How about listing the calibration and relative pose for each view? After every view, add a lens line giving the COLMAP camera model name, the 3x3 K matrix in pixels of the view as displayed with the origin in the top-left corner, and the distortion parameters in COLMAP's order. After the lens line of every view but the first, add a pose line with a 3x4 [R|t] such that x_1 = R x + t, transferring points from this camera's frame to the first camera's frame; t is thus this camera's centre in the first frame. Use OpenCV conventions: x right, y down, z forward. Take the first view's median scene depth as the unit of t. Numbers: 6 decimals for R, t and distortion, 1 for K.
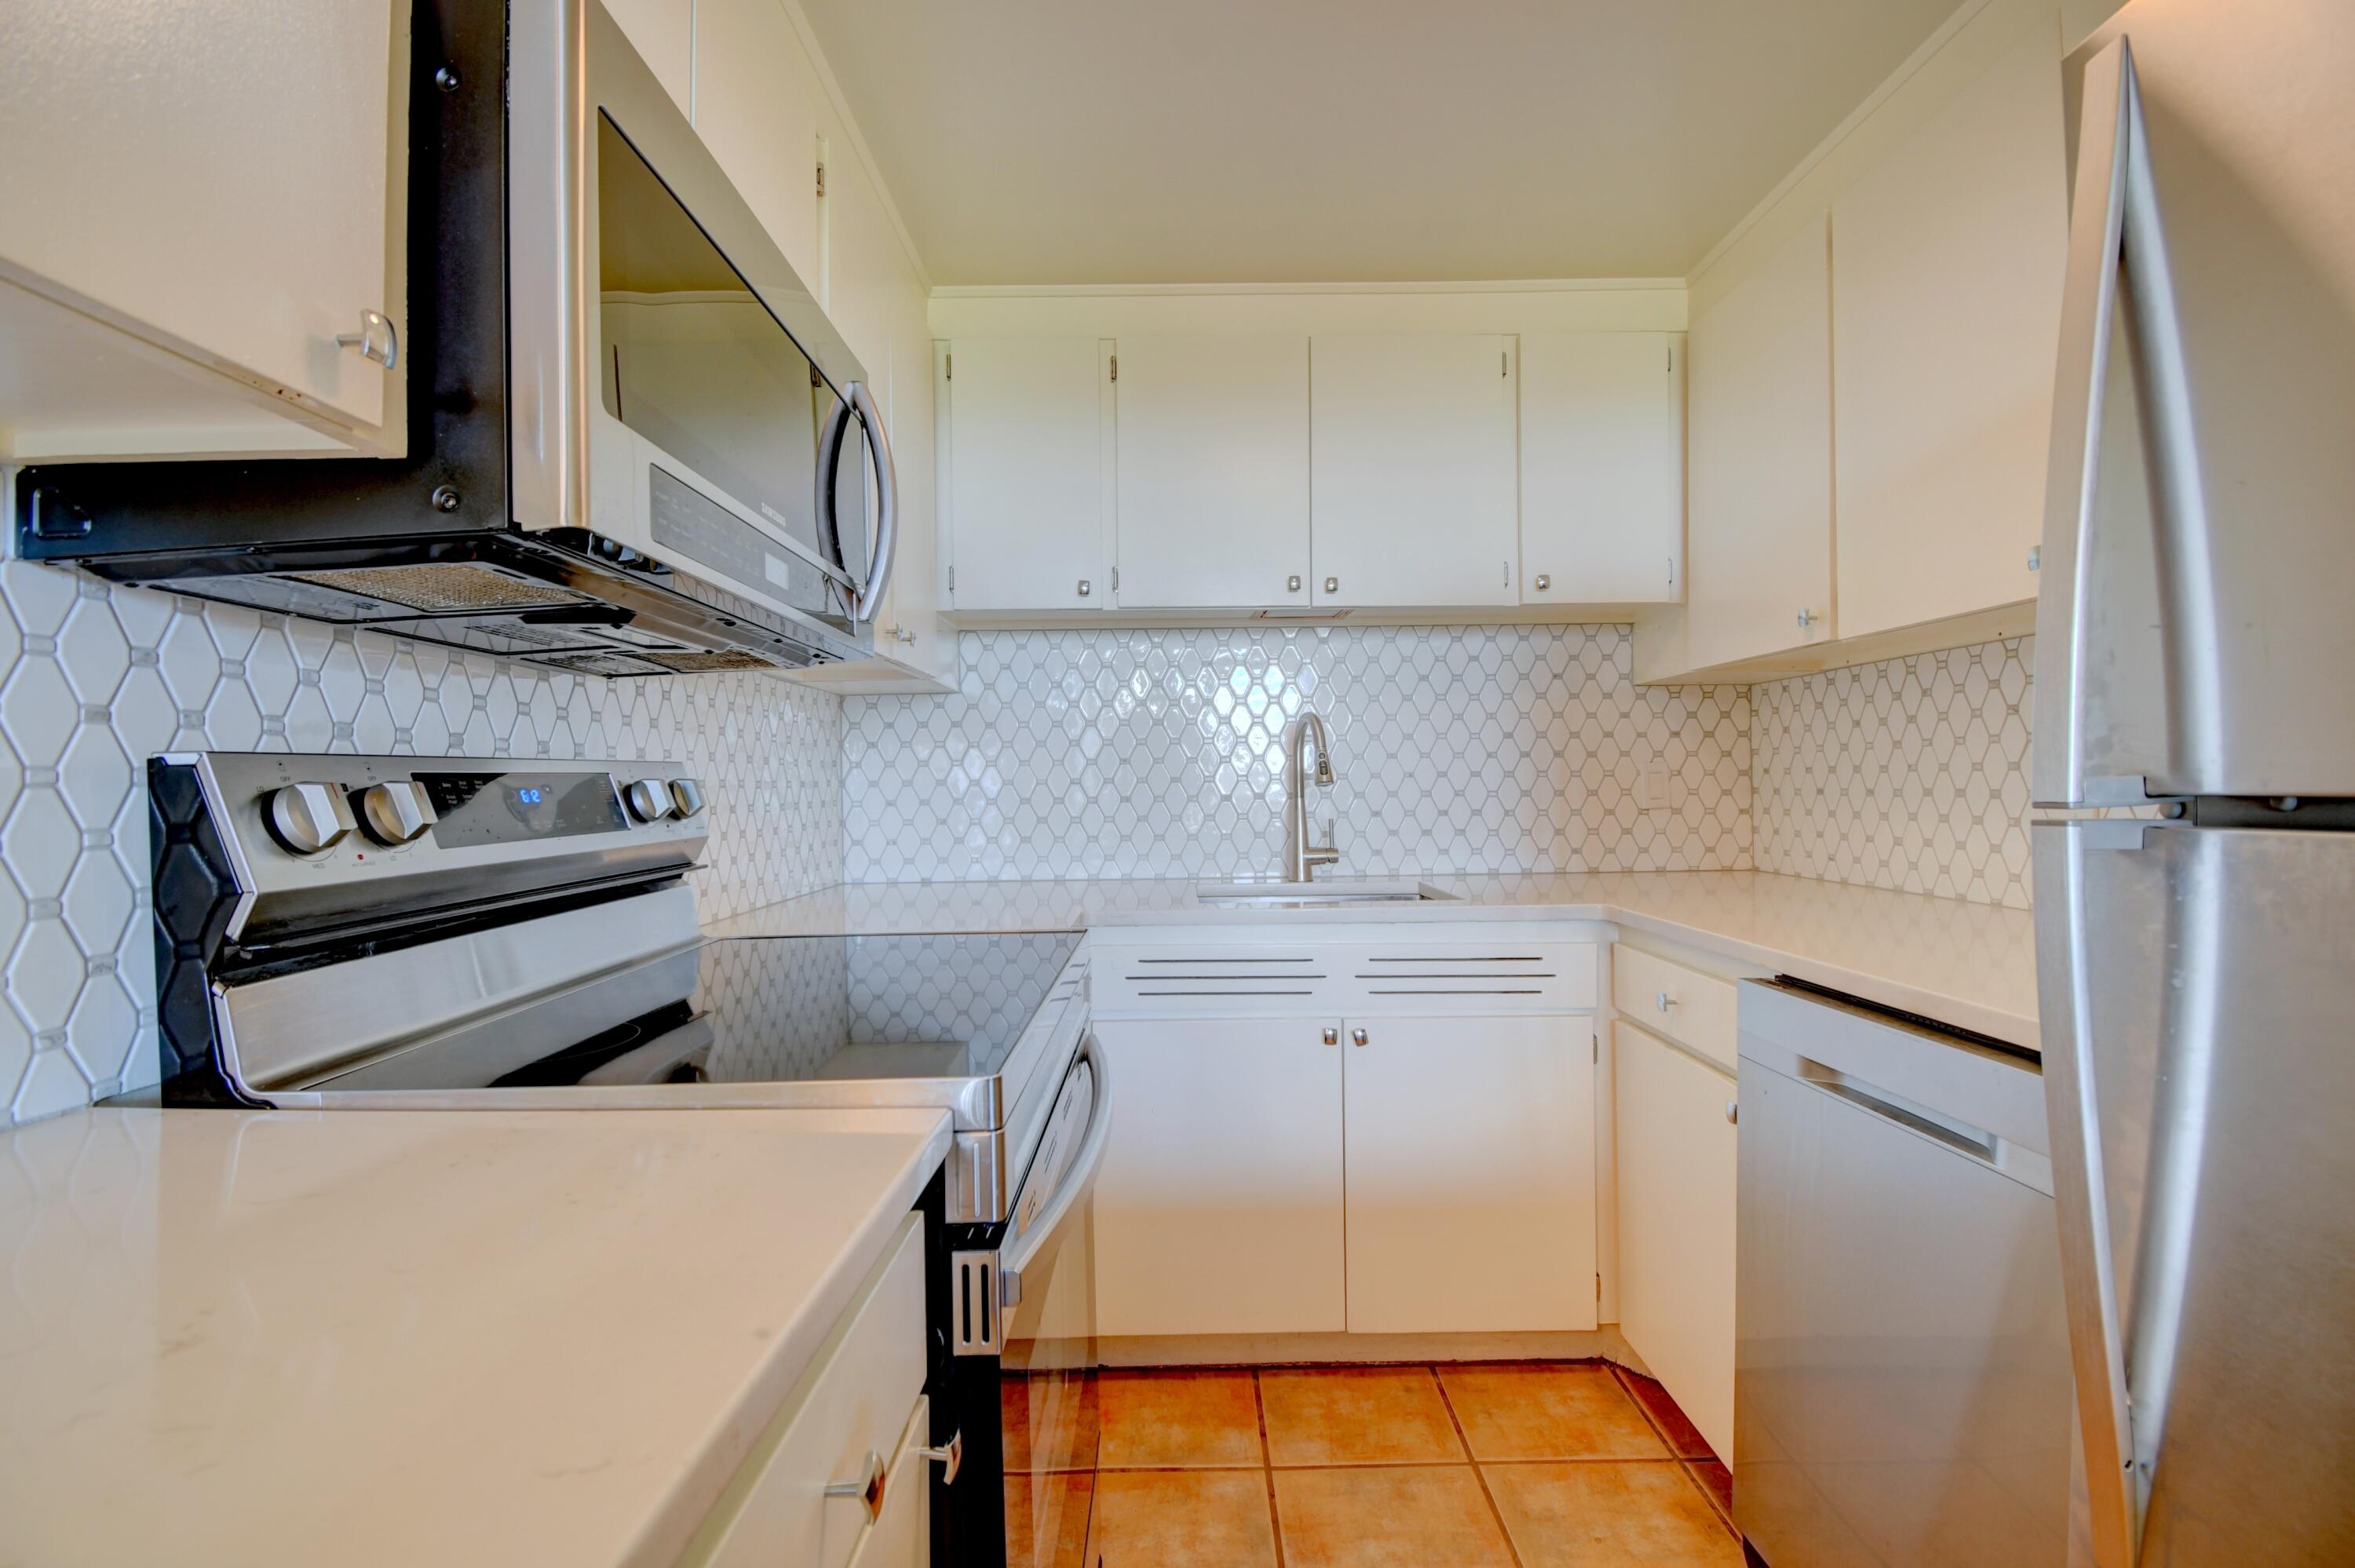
lens RADIAL K [[1031.7, 0, 1177.5], [0, 1031.7, 784.0], [0, 0, 1]] dist [-0.000816, -0.013102]
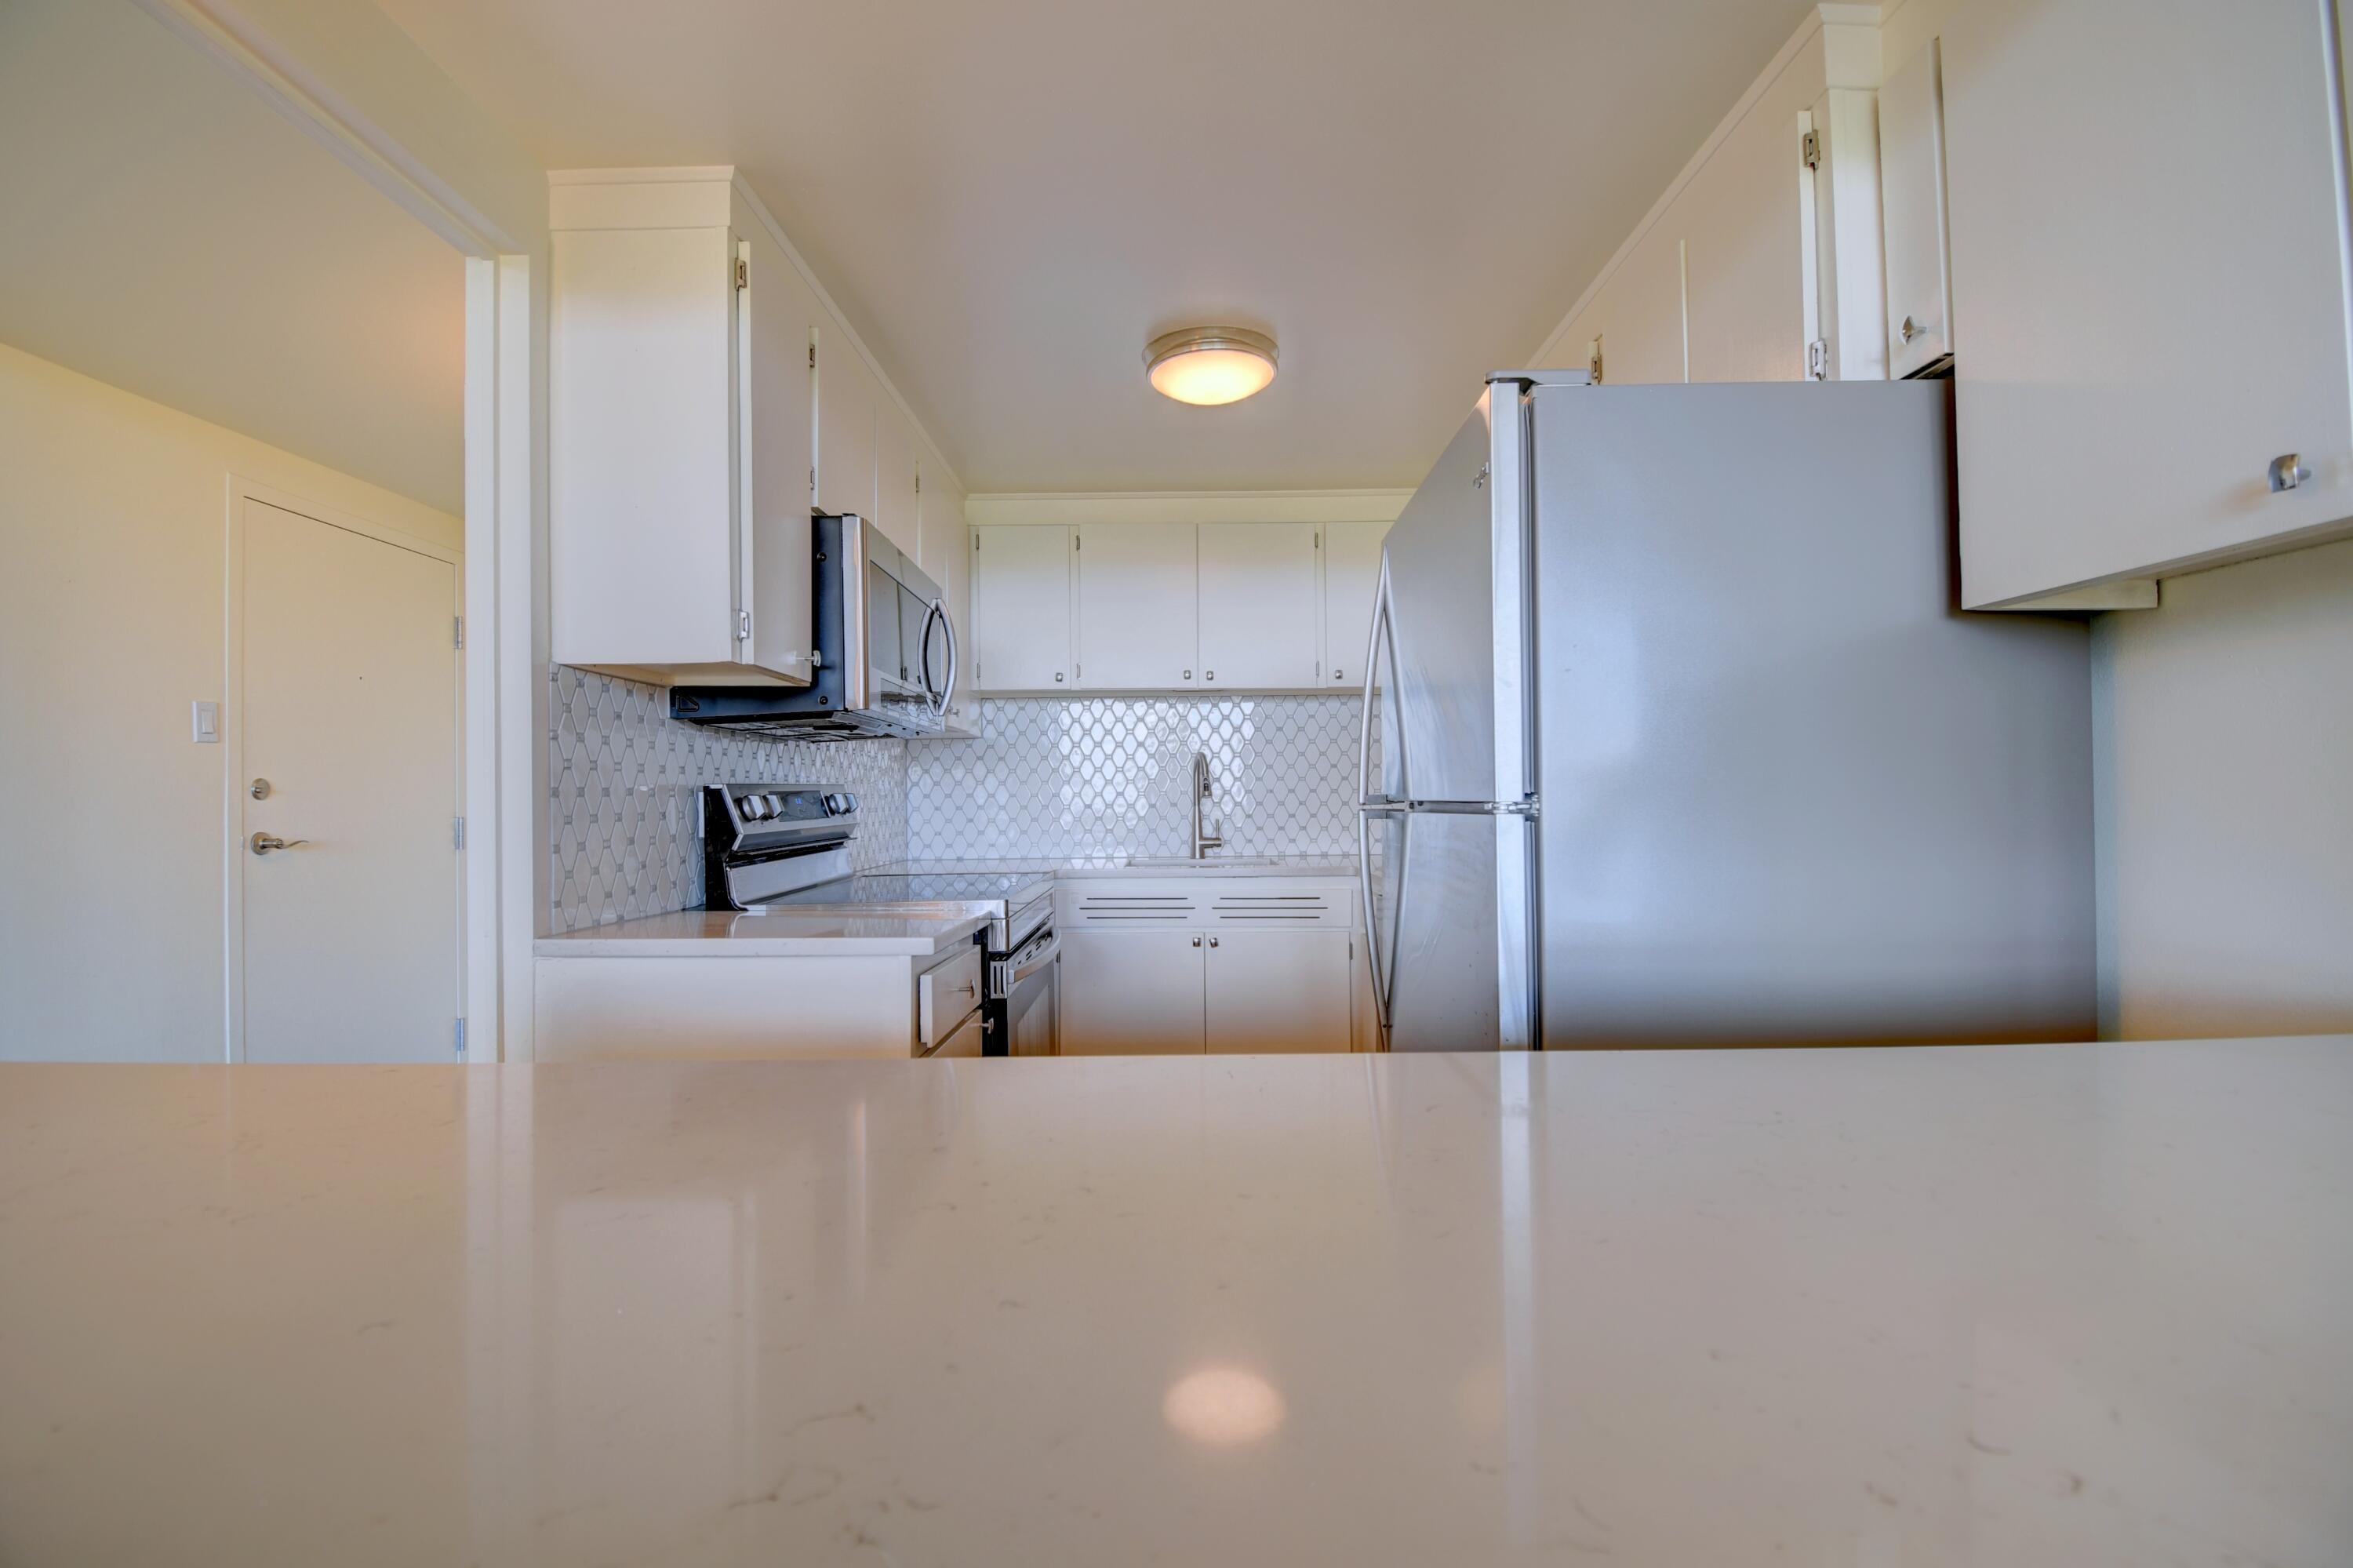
lens RADIAL K [[1031.0, 0, 1176.5], [0, 1031.0, 784.0], [0, 0, 1]] dist [-0.000816, -0.013102]
pose [[0.999970, 0.002546, -0.007279, 0.107715], [-0.002641, 0.999912, -0.012963, 0.000890], [0.007245, 0.012982, 0.999889, -0.632864]]
